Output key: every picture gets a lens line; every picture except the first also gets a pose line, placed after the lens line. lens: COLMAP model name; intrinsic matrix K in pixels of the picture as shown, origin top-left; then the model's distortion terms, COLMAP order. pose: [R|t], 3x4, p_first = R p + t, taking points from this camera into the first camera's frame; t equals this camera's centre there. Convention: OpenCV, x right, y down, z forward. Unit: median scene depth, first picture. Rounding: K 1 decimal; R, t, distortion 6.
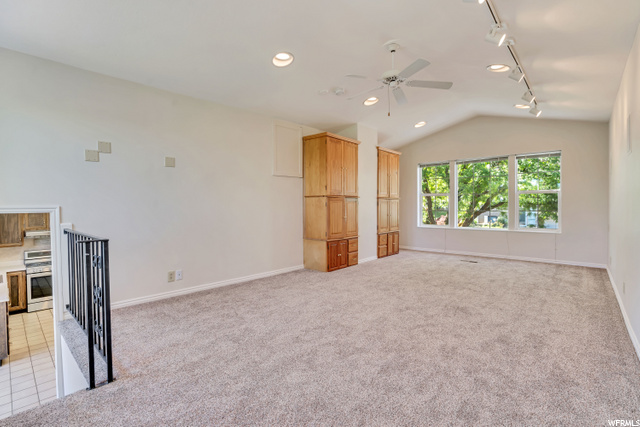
lens RADIAL K [[302.6, 0, 317.5], [0, 302.6, 210.3], [0, 0, 1]] dist [-0.068456, 0.022999]
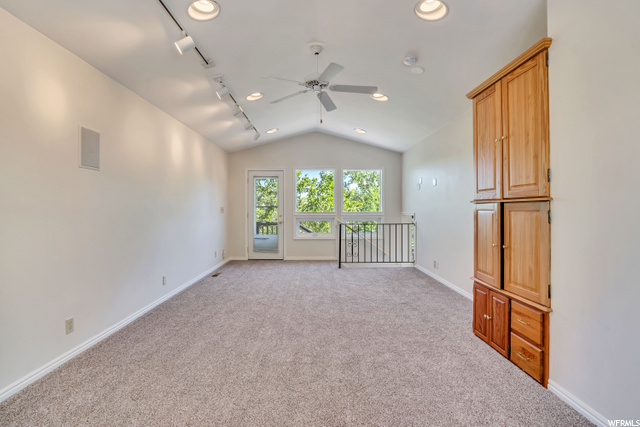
lens RADIAL K [[302.6, 0, 317.5], [0, 302.6, 210.3], [0, 0, 1]] dist [-0.068456, 0.022999]
pose [[-0.736380, 0.002639, -0.676563, 0.582434], [-0.012524, 0.999768, 0.017531, -0.033829], [0.676452, 0.021383, -0.736176, 1.103516]]
